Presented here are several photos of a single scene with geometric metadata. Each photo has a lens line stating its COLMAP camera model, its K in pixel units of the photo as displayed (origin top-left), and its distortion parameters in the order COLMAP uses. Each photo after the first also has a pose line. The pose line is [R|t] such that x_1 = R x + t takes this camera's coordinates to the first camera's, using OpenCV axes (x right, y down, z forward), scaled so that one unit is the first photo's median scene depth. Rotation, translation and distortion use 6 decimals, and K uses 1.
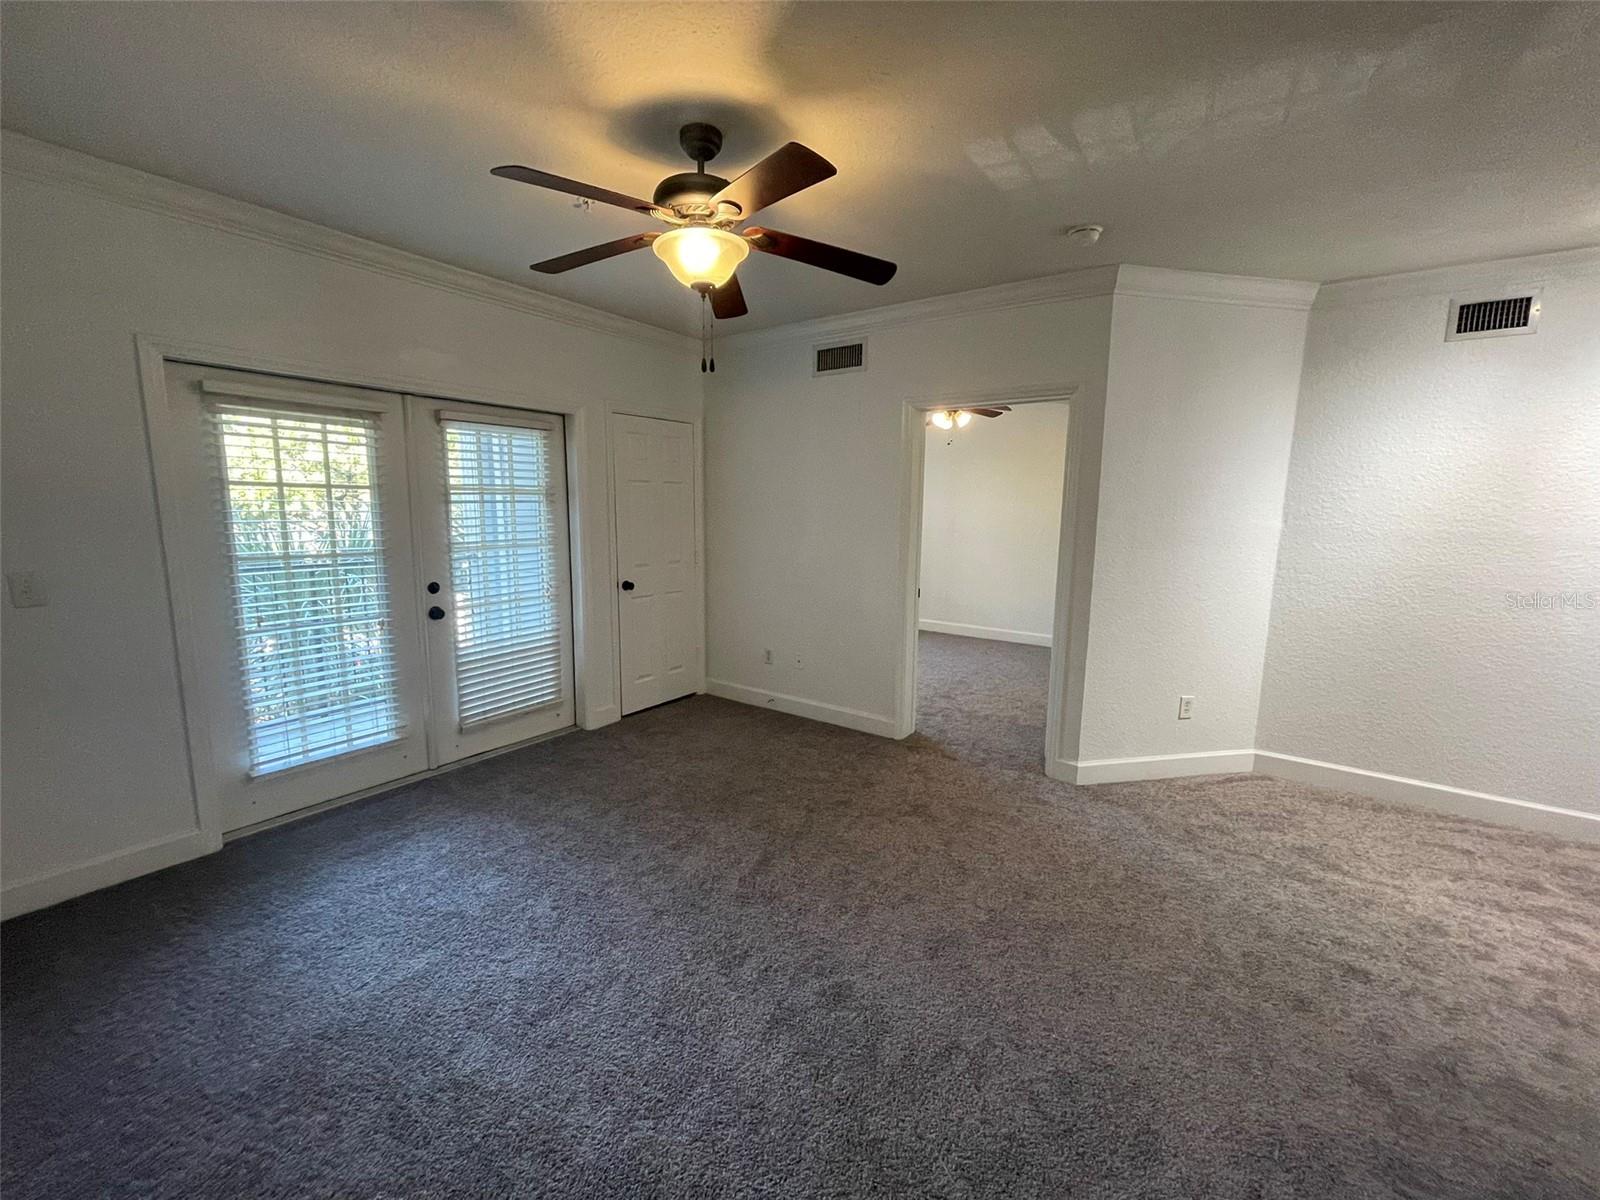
lens RADIAL K [[641.9, 0, 791.7], [0, 641.9, 599.3], [0, 0, 1]] dist [-0.001285, 0.000308]
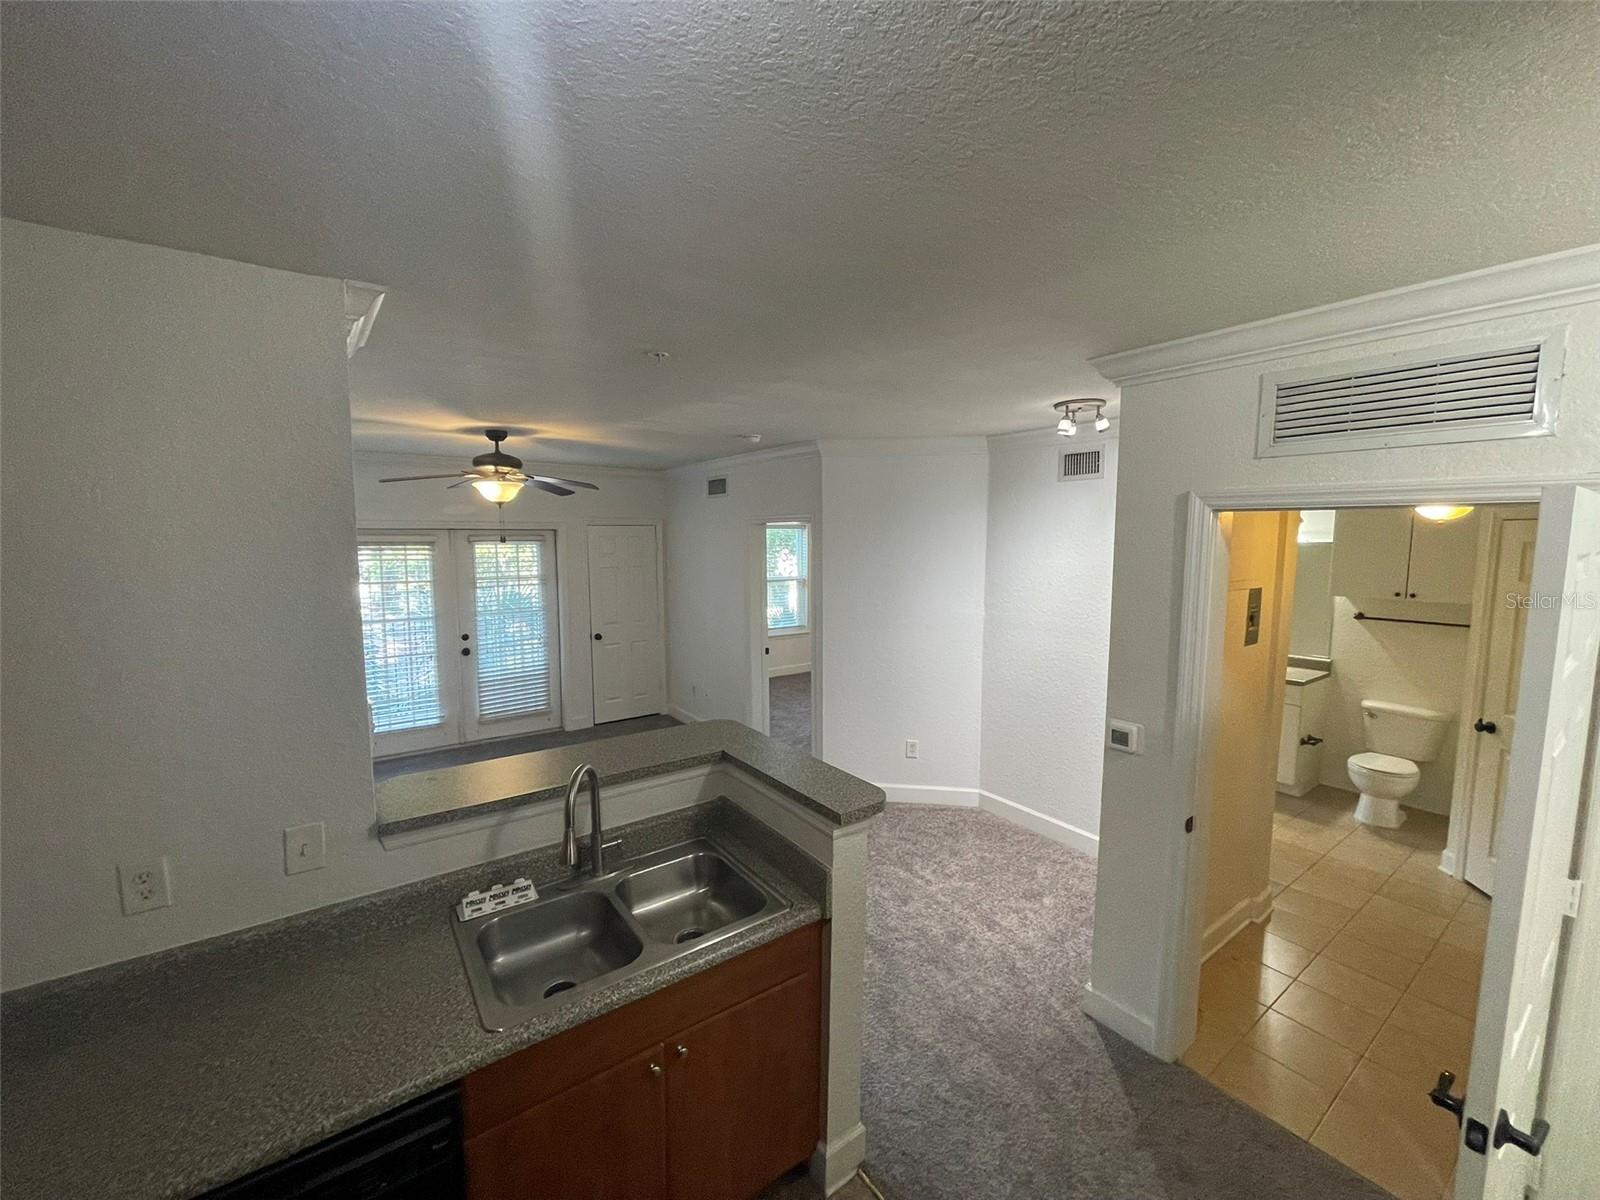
lens RADIAL K [[641.9, 0, 790.0], [0, 641.9, 598.9], [0, 0, 1]] dist [-0.001285, 0.000308]
pose [[0.945735, 0.019352, -0.324361, 0.821208], [-0.036188, 0.998288, -0.045953, -0.072631], [0.322916, 0.055197, 0.944817, -0.354336]]
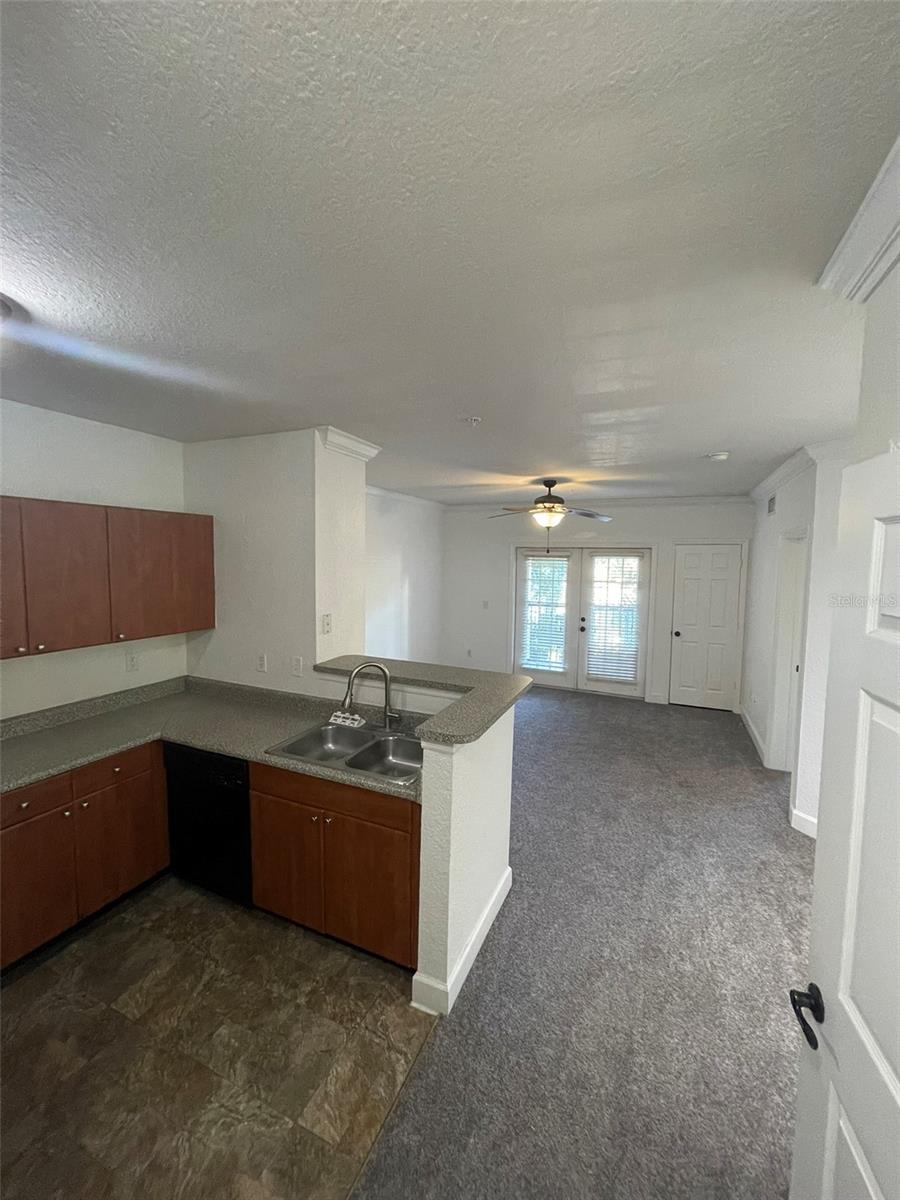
lens RADIAL K [[481.4, 0, 451.4], [0, 481.4, 593.4], [0, 0, 1]] dist [-0.001285, 0.000308]
pose [[0.194404, 0.063192, -0.978884, 1.232146], [-0.158856, 0.986778, 0.032153, -0.099110], [0.967973, 0.149251, 0.201872, 0.071994]]
